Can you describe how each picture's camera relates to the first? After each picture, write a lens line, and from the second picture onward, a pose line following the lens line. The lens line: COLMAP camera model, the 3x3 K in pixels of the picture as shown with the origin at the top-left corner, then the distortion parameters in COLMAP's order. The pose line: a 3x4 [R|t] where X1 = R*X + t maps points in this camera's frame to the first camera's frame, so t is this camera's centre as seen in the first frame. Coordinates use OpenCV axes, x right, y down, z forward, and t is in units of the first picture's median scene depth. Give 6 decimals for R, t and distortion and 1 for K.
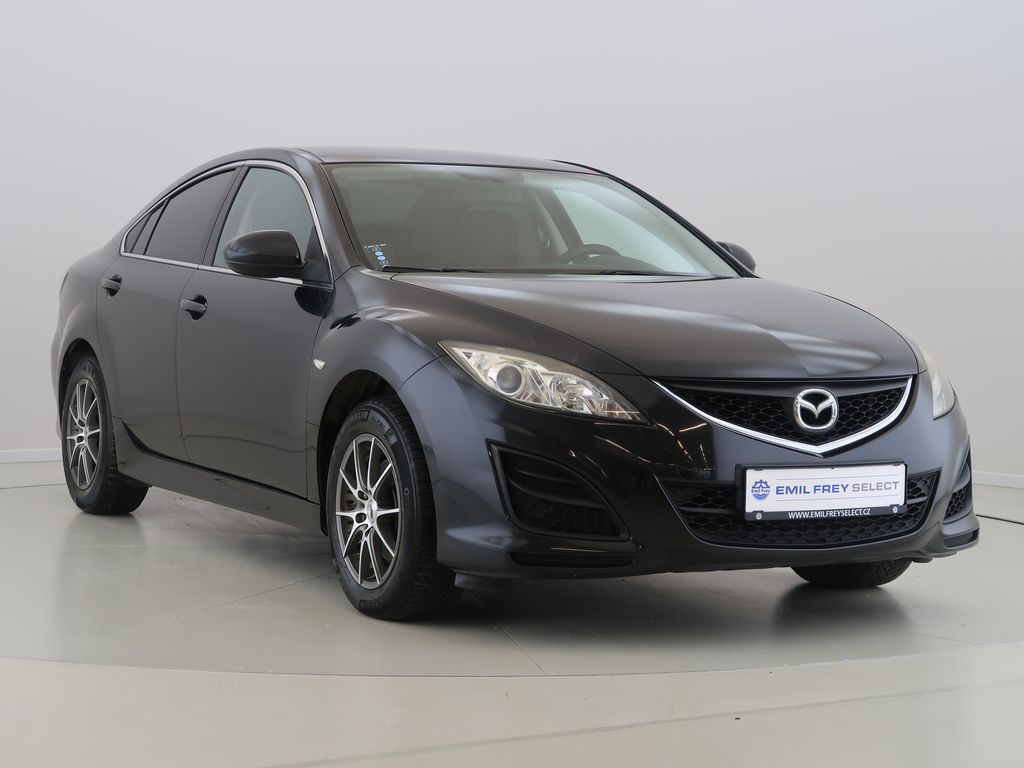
lens RADIAL K [[1118.8, 0, 509.7], [0, 1118.8, 377.4], [0, 0, 1]] dist [-0.130432, -0.026361]
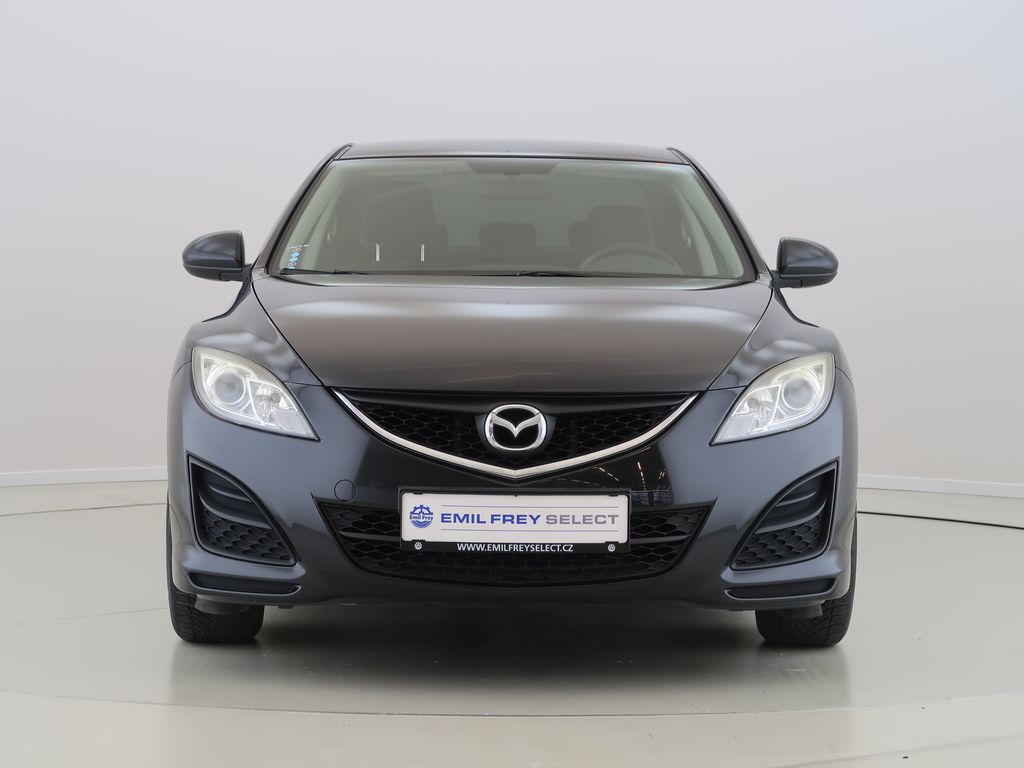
lens RADIAL K [[1248.7, 0, 509.4], [0, 1248.7, 381.5], [0, 0, 1]] dist [-0.183267, 0.000000]
pose [[0.979203, 0.015063, -0.202325, 0.476731], [-0.016740, 0.999838, -0.006583, -0.001391], [0.202194, 0.009833, 0.979296, 0.033830]]
